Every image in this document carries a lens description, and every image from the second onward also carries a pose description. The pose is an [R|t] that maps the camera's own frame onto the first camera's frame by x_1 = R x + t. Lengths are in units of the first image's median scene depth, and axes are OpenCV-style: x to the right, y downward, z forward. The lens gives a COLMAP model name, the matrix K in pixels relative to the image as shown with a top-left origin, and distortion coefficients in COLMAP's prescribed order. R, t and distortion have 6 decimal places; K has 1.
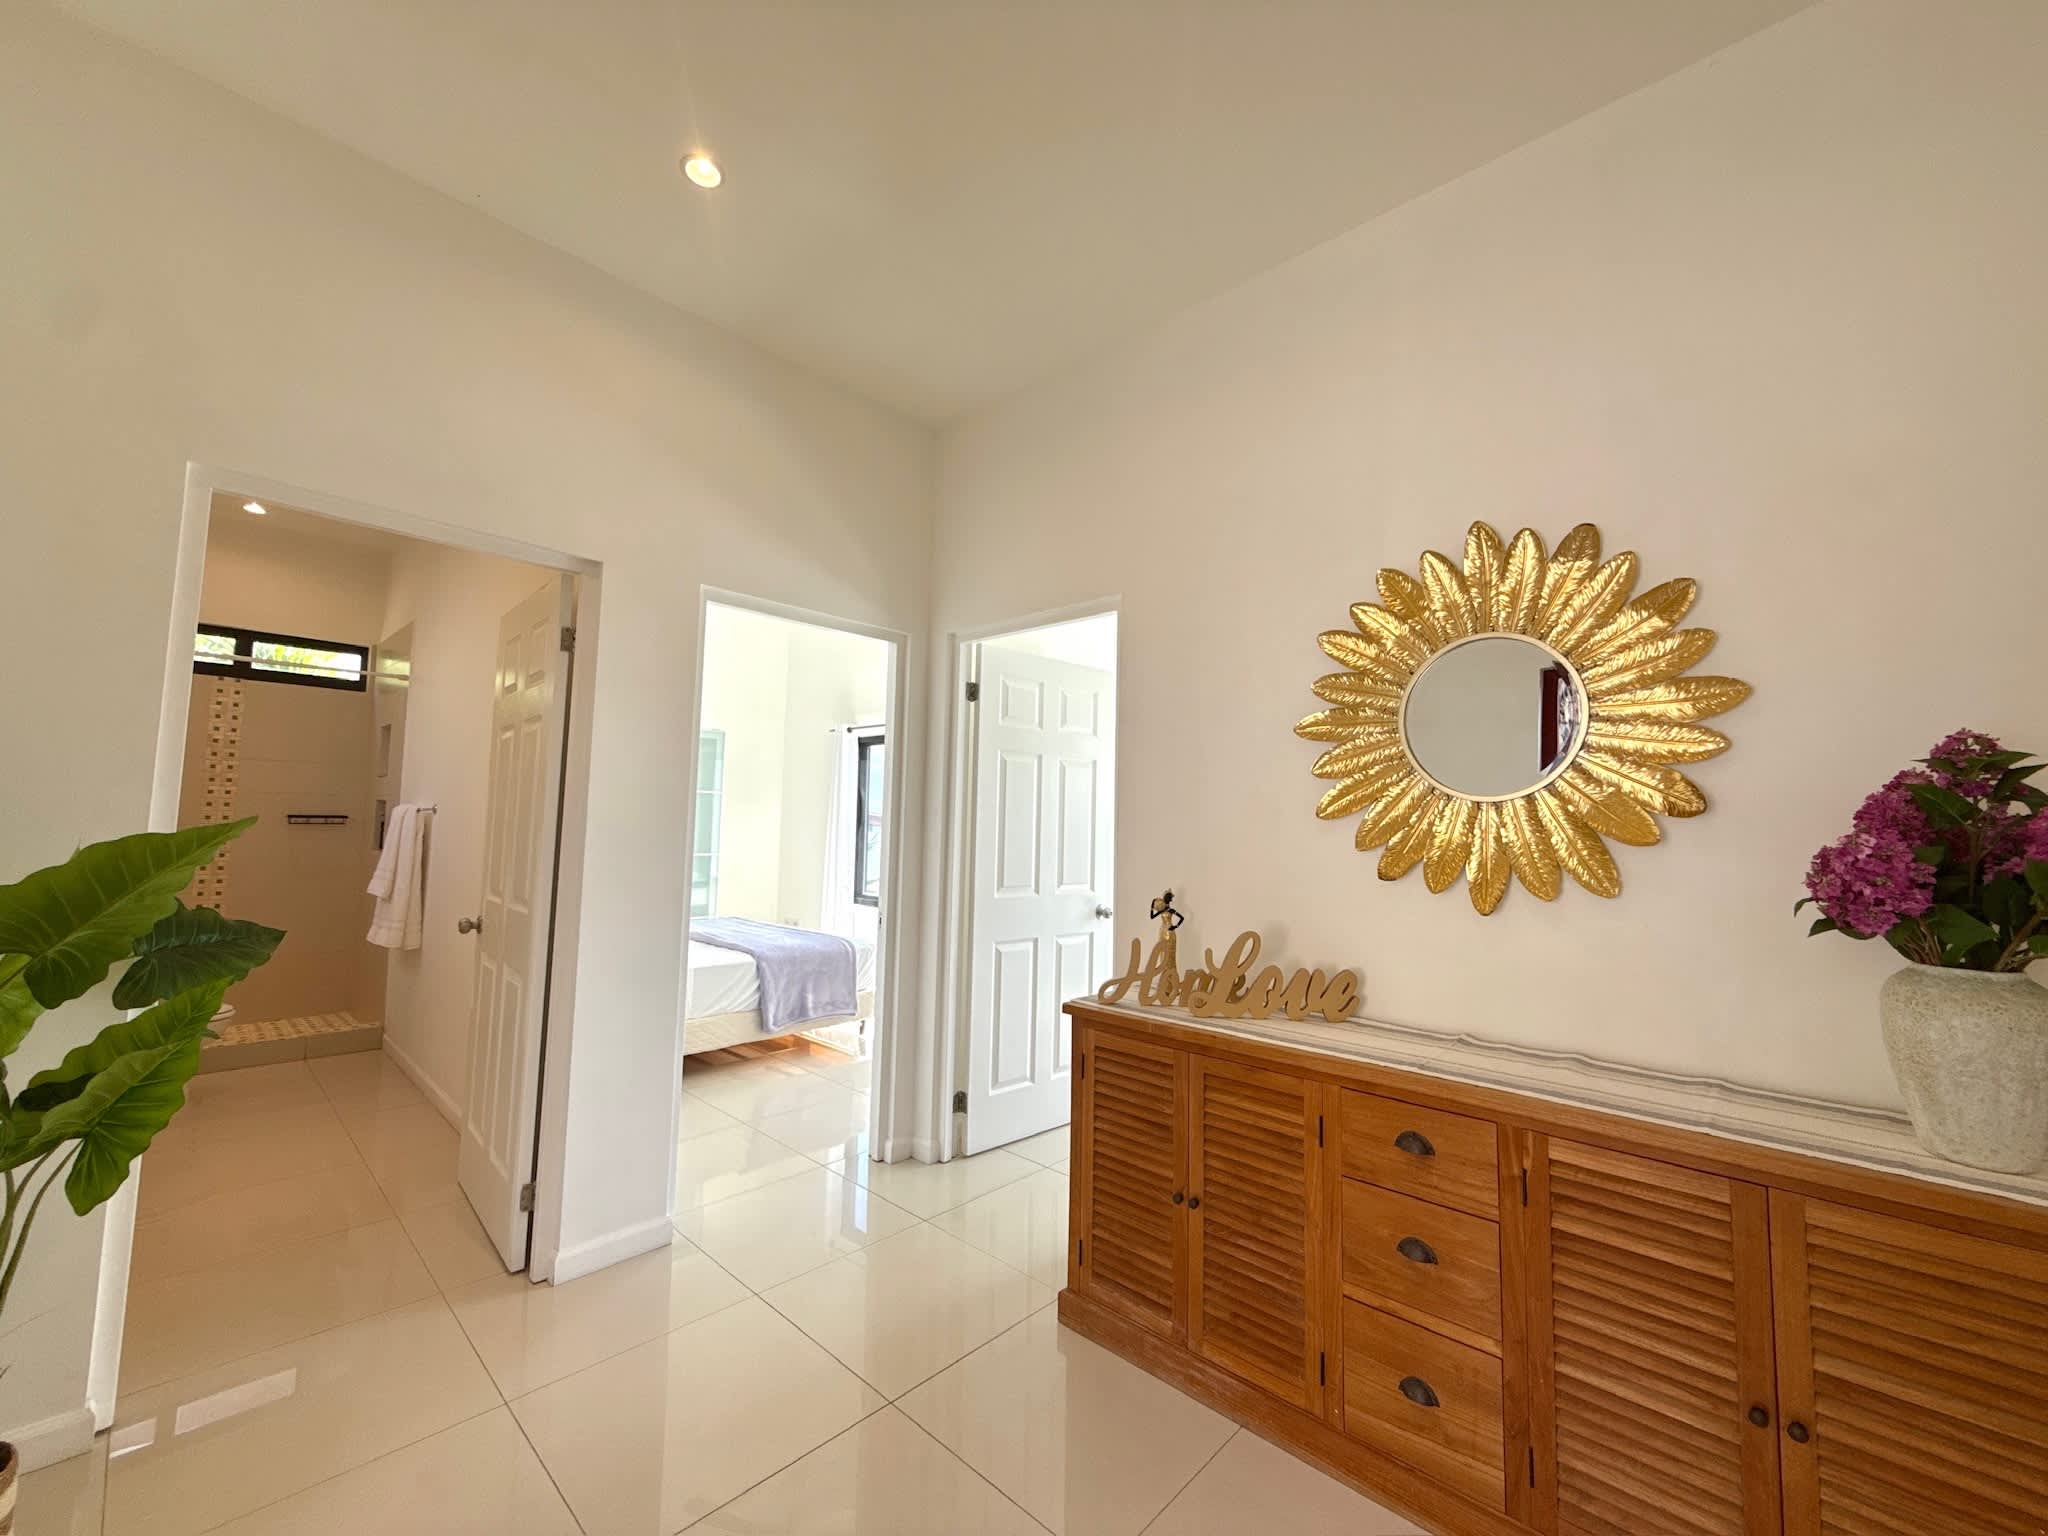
lens RADIAL K [[821.0, 0, 1027.4], [0, 821.0, 767.0], [0, 0, 1]] dist [-0.000986, 0.000136]
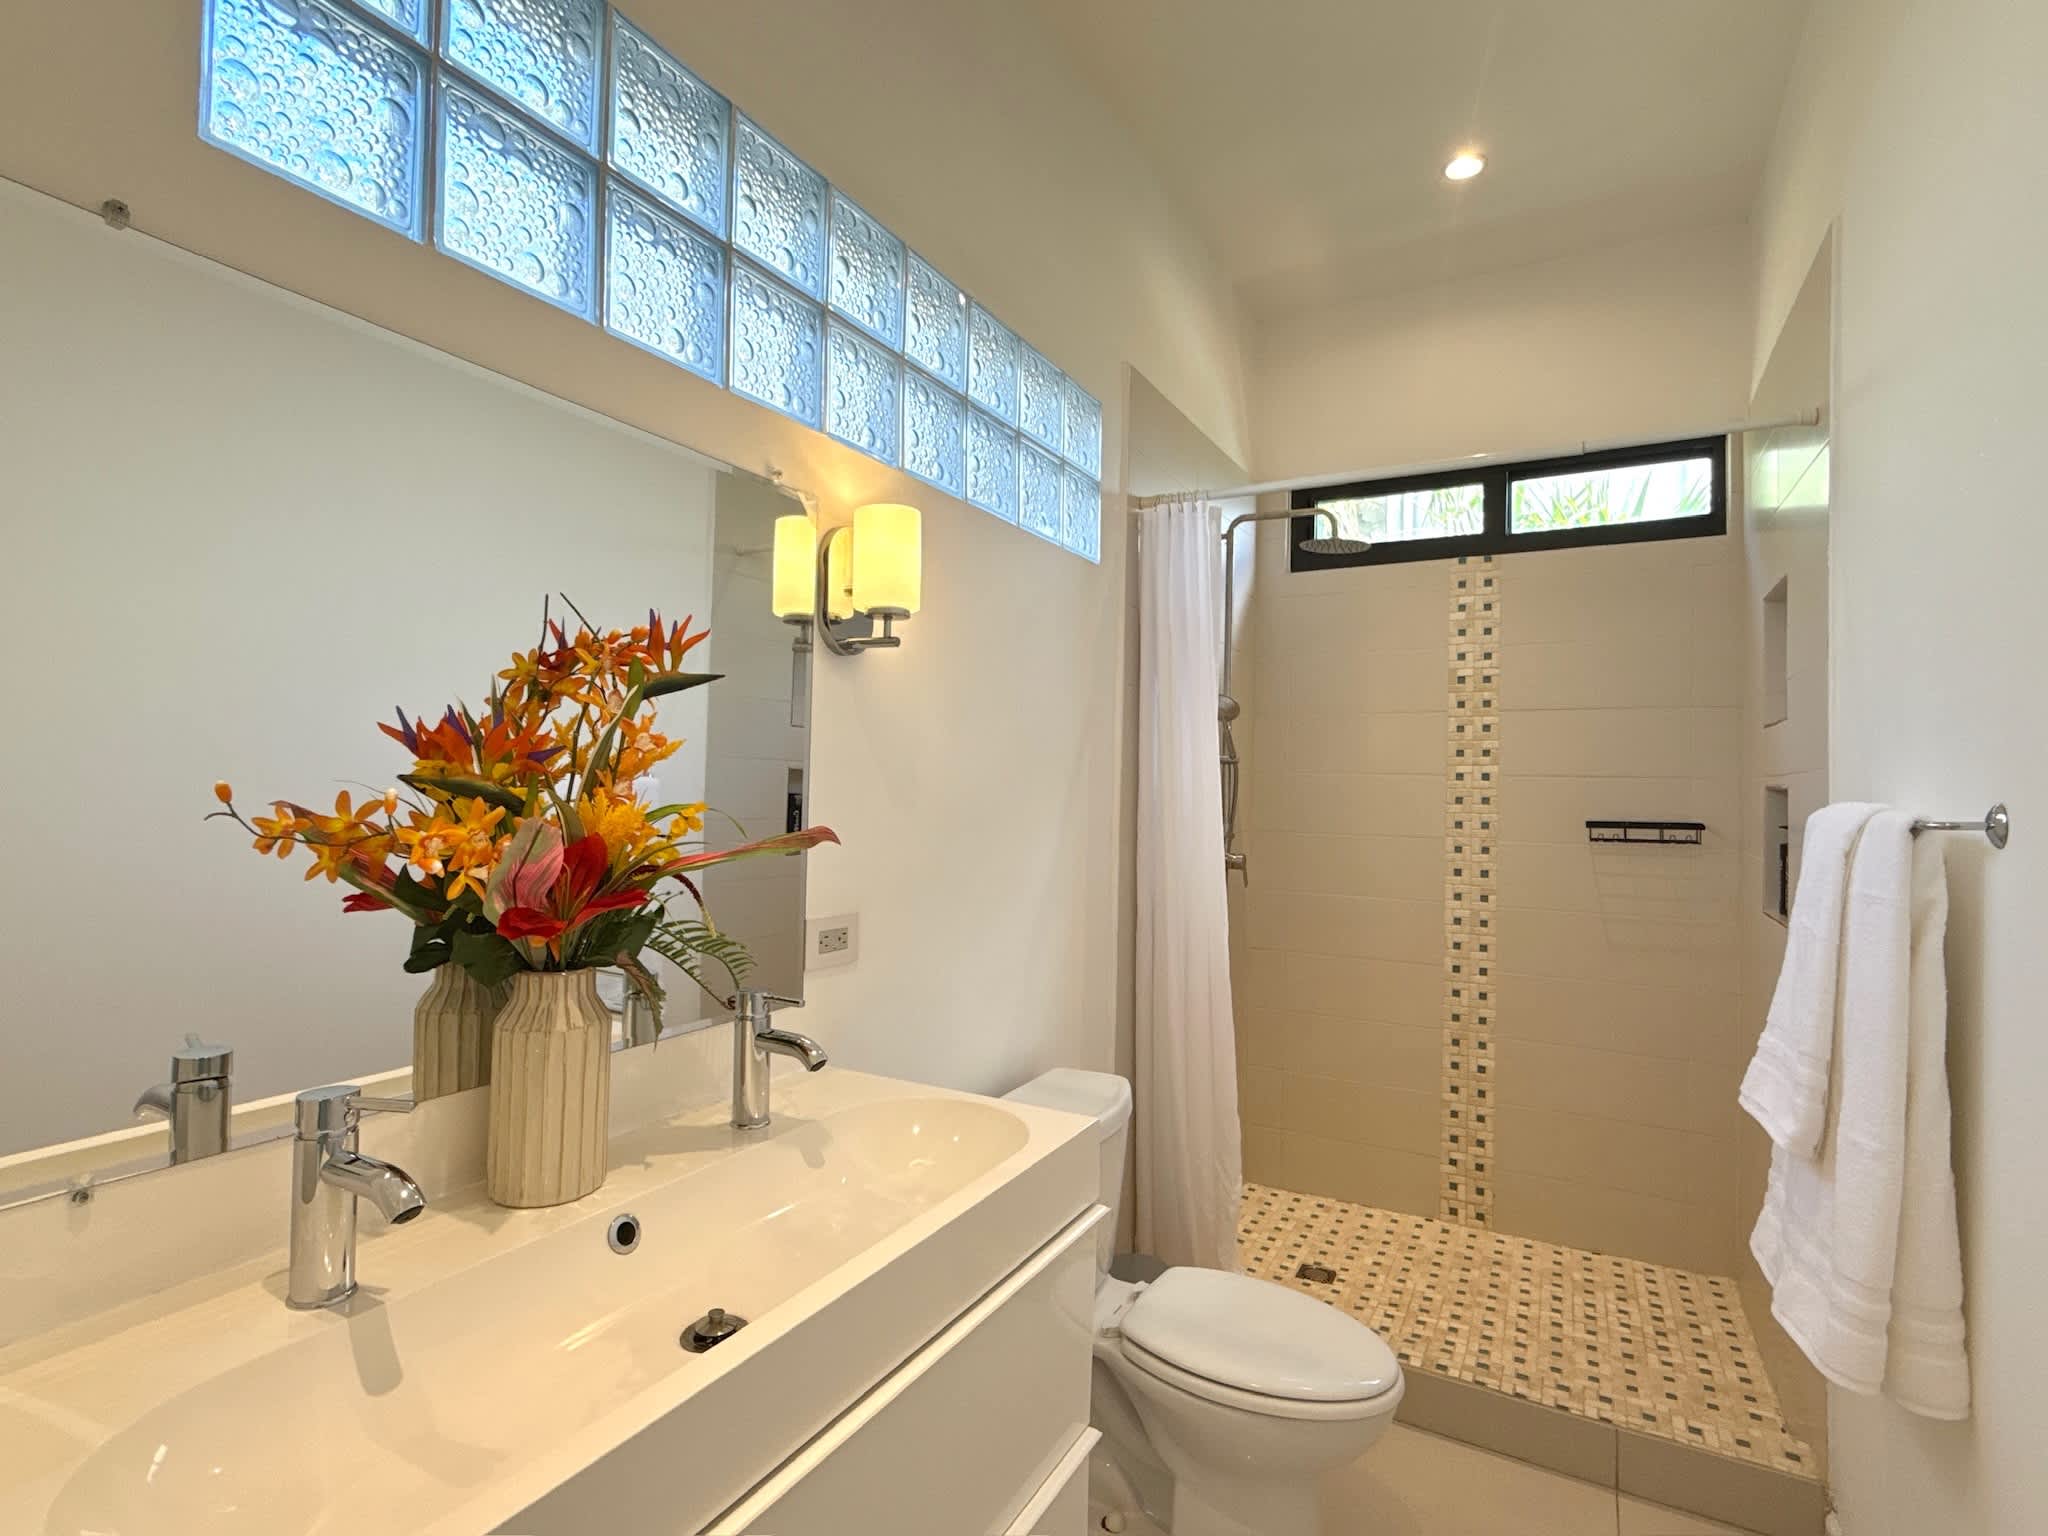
lens RADIAL K [[1000.4, 0, 1024.0], [0, 1000.4, 768.0], [0, 0, 1]] dist [-0.001656, -0.000055]
pose [[0.242932, -0.035084, -0.969409, -0.433034], [0.057443, 0.998112, -0.021727, 0.022270], [0.968341, -0.050407, 0.244489, 0.562567]]
